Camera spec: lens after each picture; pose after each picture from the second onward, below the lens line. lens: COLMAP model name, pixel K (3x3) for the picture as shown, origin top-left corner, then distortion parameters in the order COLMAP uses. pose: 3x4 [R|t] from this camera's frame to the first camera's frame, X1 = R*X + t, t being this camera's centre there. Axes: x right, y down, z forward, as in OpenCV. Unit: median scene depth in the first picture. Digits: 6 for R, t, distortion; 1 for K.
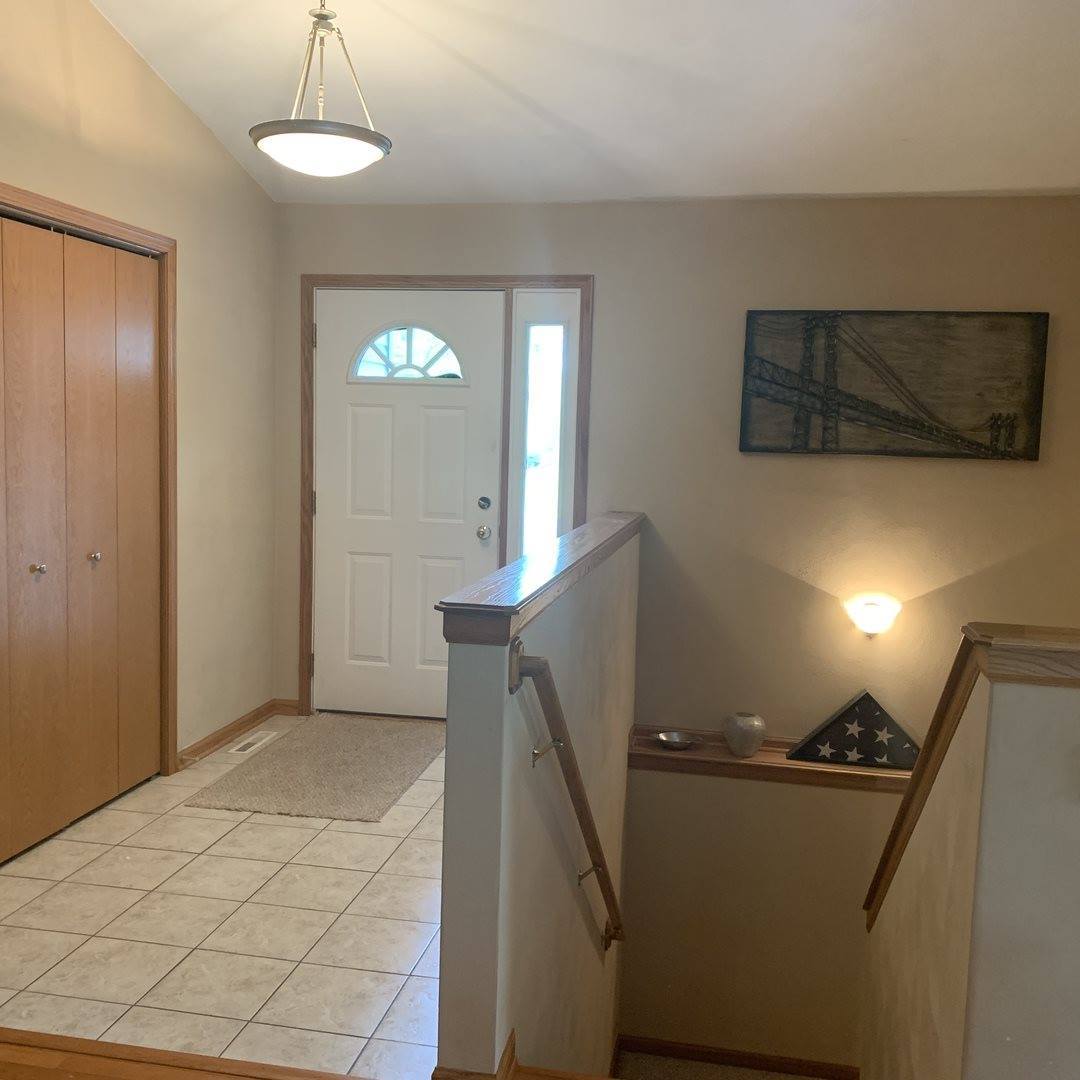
lens RADIAL K [[1086.7, 0, 540.4], [0, 1086.7, 545.0], [0, 0, 1]] dist [0.017148, 0.000000]
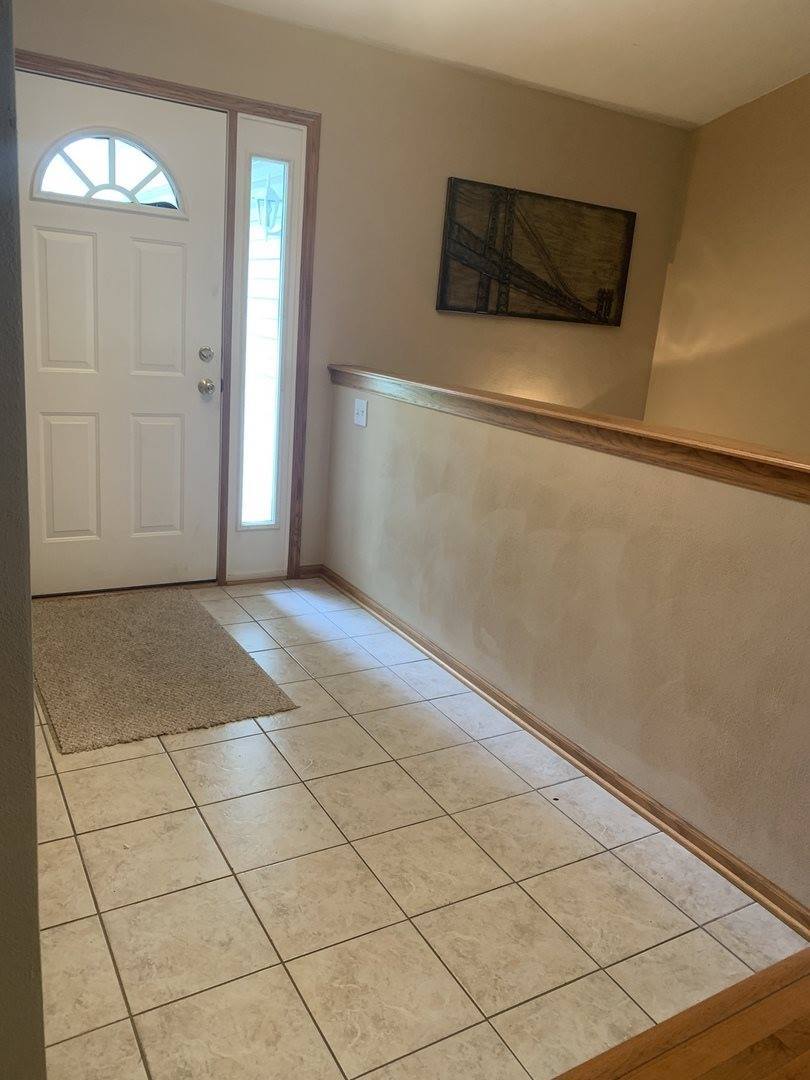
lens RADIAL K [[814.3, 0, 406.4], [0, 814.3, 533.7], [0, 0, 1]] dist [0.039331, -0.053243]
pose [[0.755729, -0.131448, 0.641557, -0.422548], [0.014116, 0.982691, 0.184714, -0.015280], [-0.654733, -0.130538, 0.744503, 0.368378]]
